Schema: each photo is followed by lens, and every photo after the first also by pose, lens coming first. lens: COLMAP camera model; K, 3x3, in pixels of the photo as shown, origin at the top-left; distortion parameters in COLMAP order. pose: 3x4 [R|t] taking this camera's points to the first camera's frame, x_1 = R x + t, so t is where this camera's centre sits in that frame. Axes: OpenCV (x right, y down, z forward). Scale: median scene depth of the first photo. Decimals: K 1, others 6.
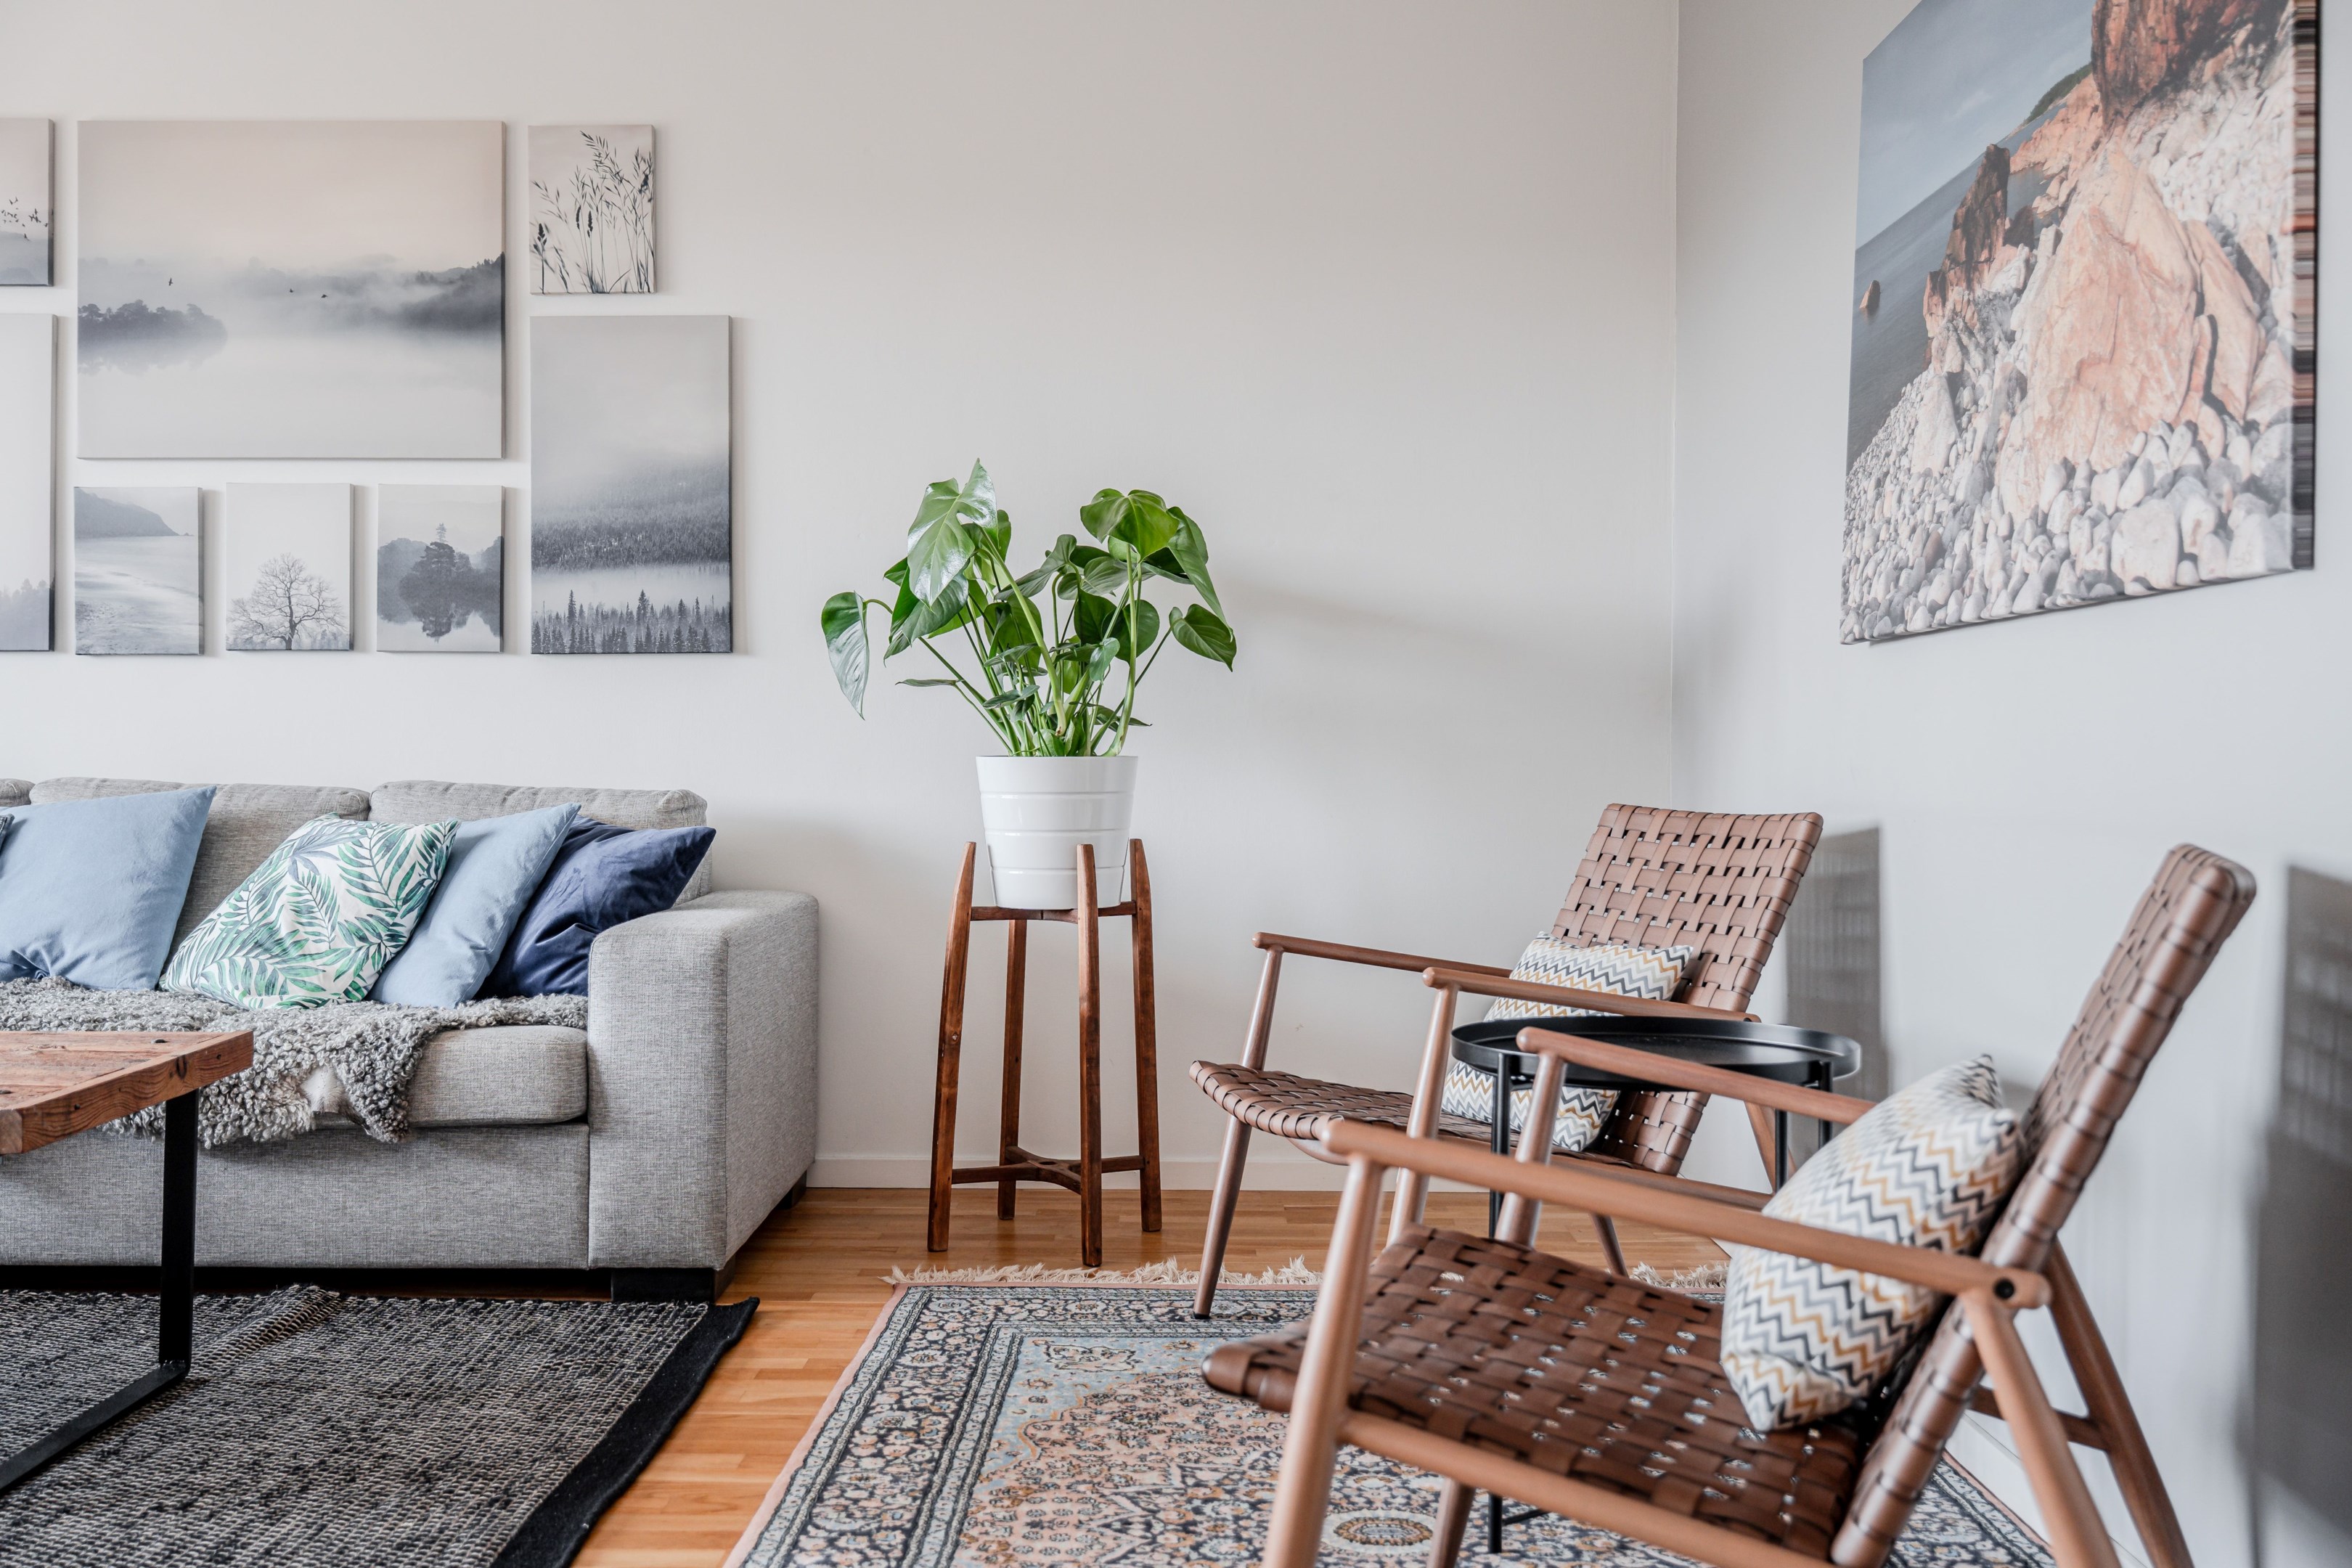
lens RADIAL K [[2278.5, 0, 1178.7], [0, 2278.5, 780.4], [0, 0, 1]] dist [0.006119, 0.000000]
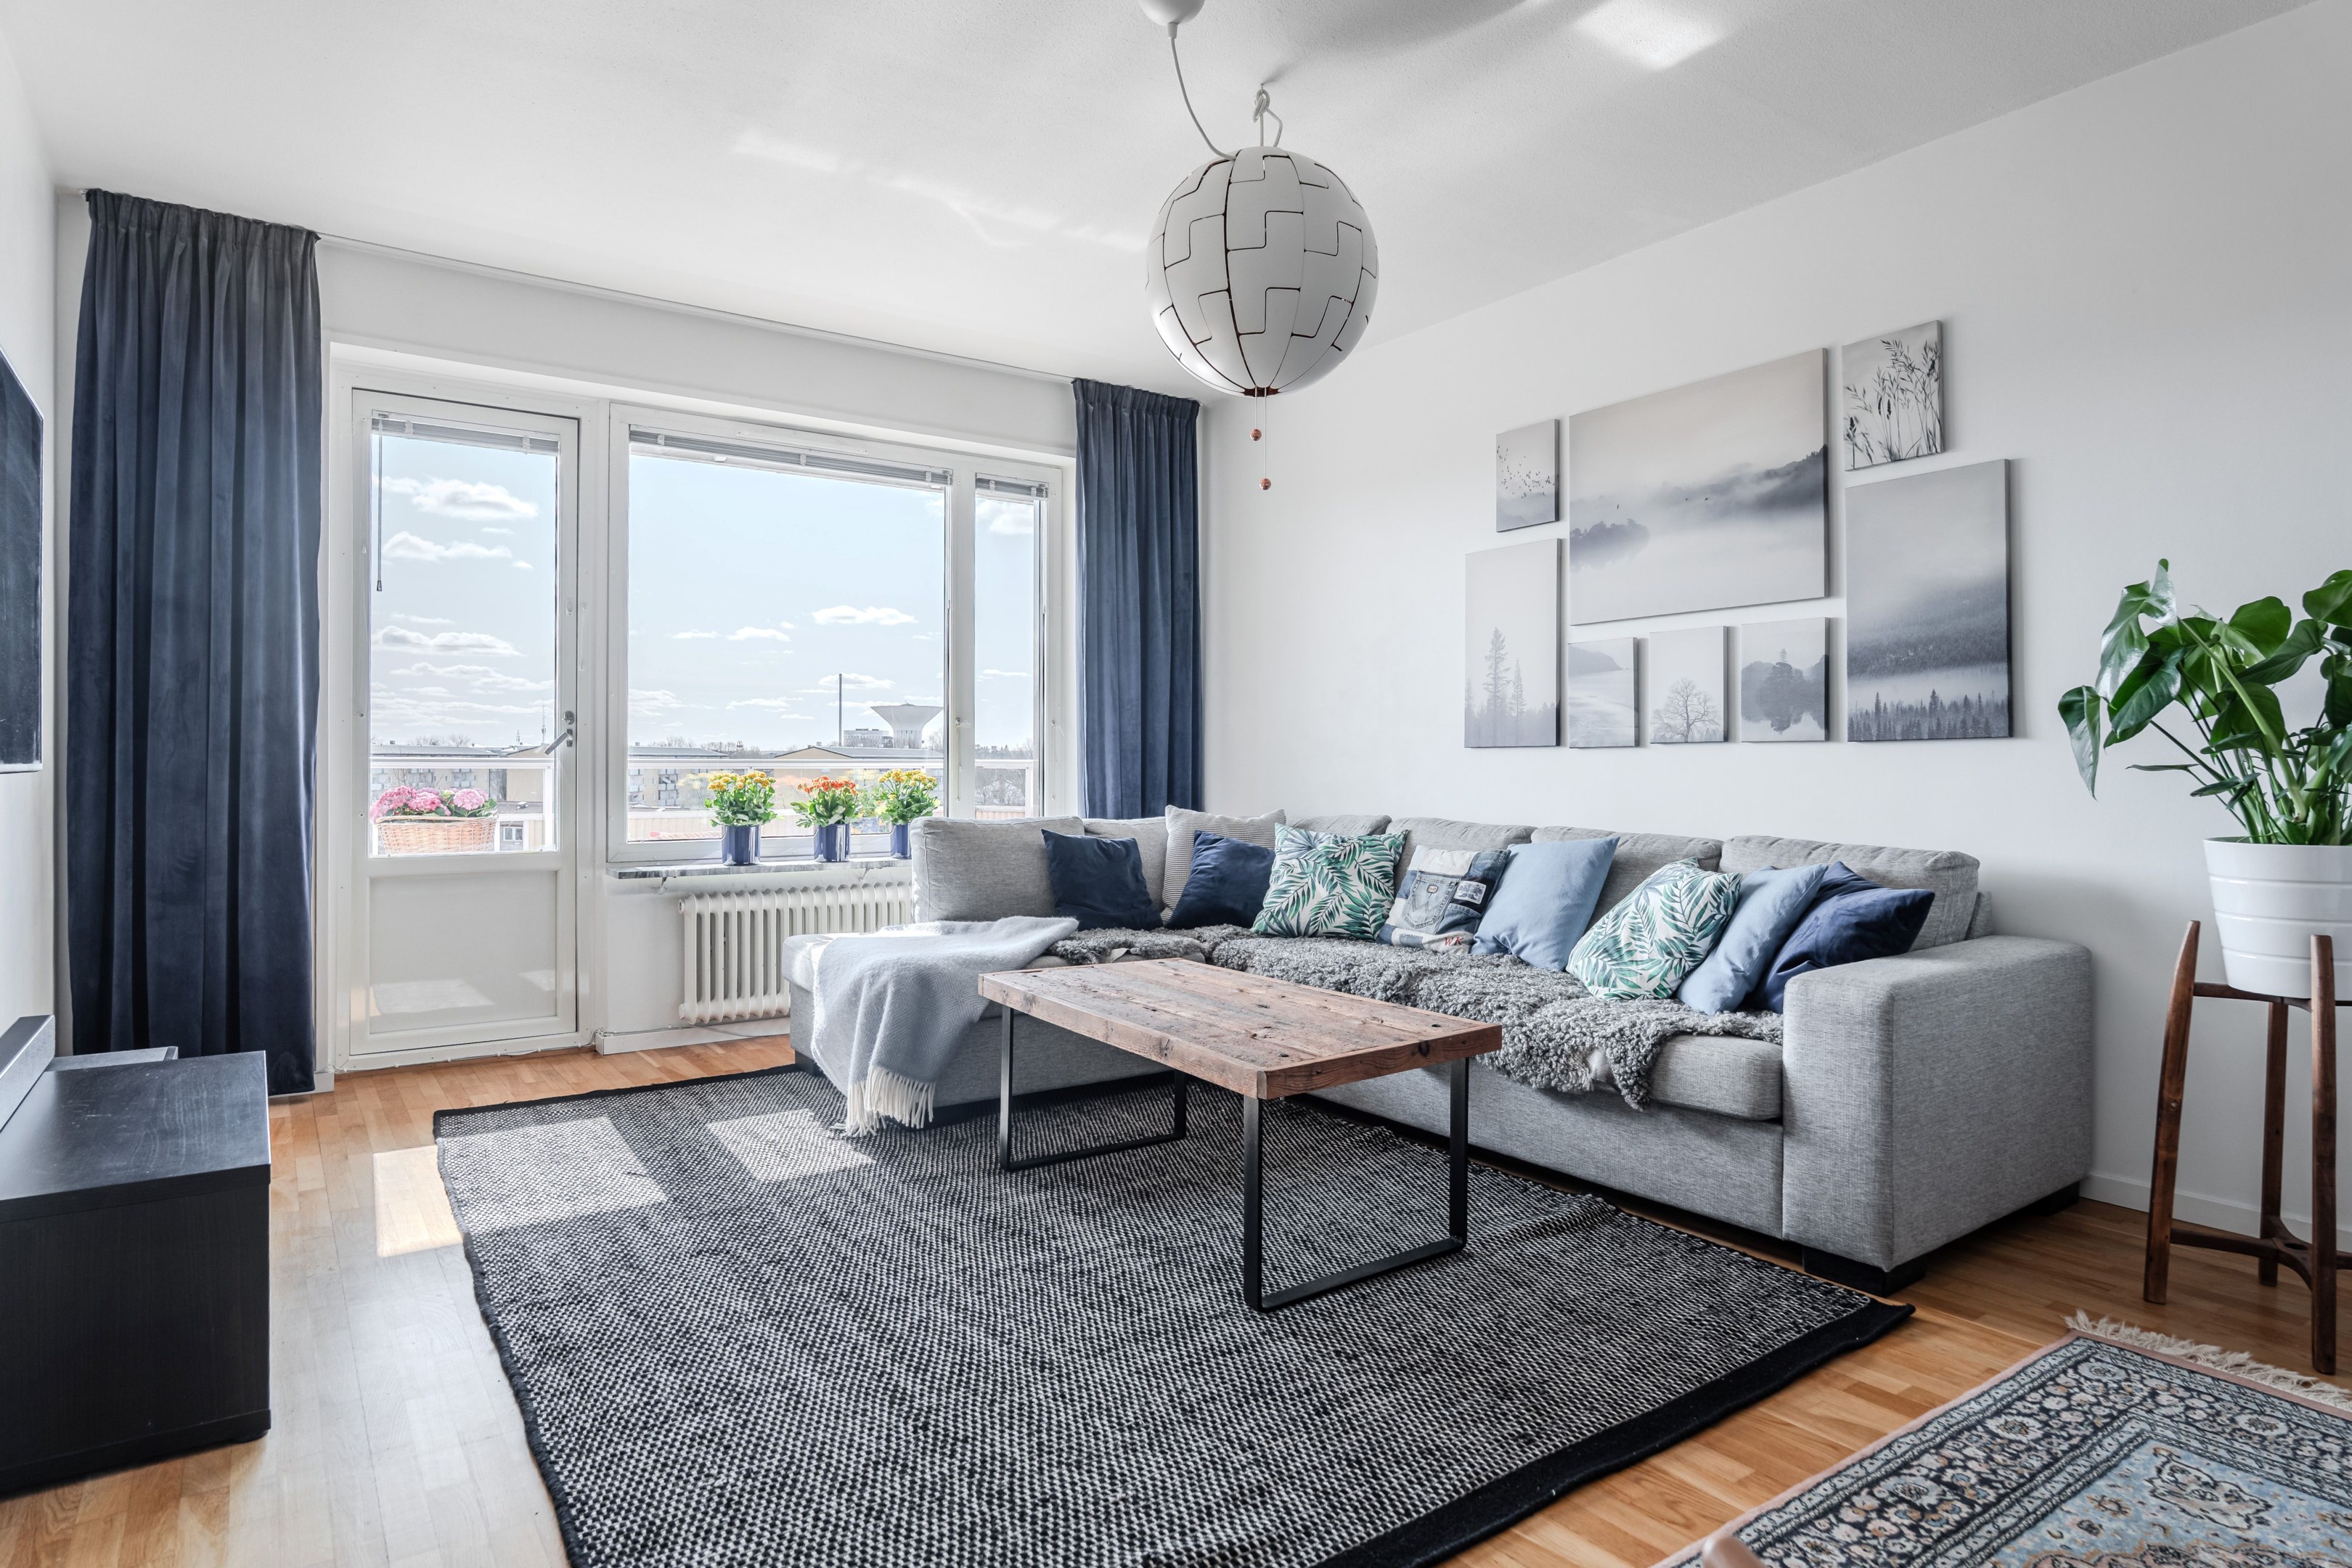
lens RADIAL K [[1331.4, 0, 1180.9], [0, 1331.4, 760.8], [0, 0, 1]] dist [-0.014283, 0.003008]
pose [[0.581269, -0.009624, -0.813655, 0.132211], [-0.002312, 0.999906, -0.013478, -0.036886], [0.813708, 0.009716, 0.581192, 0.263728]]
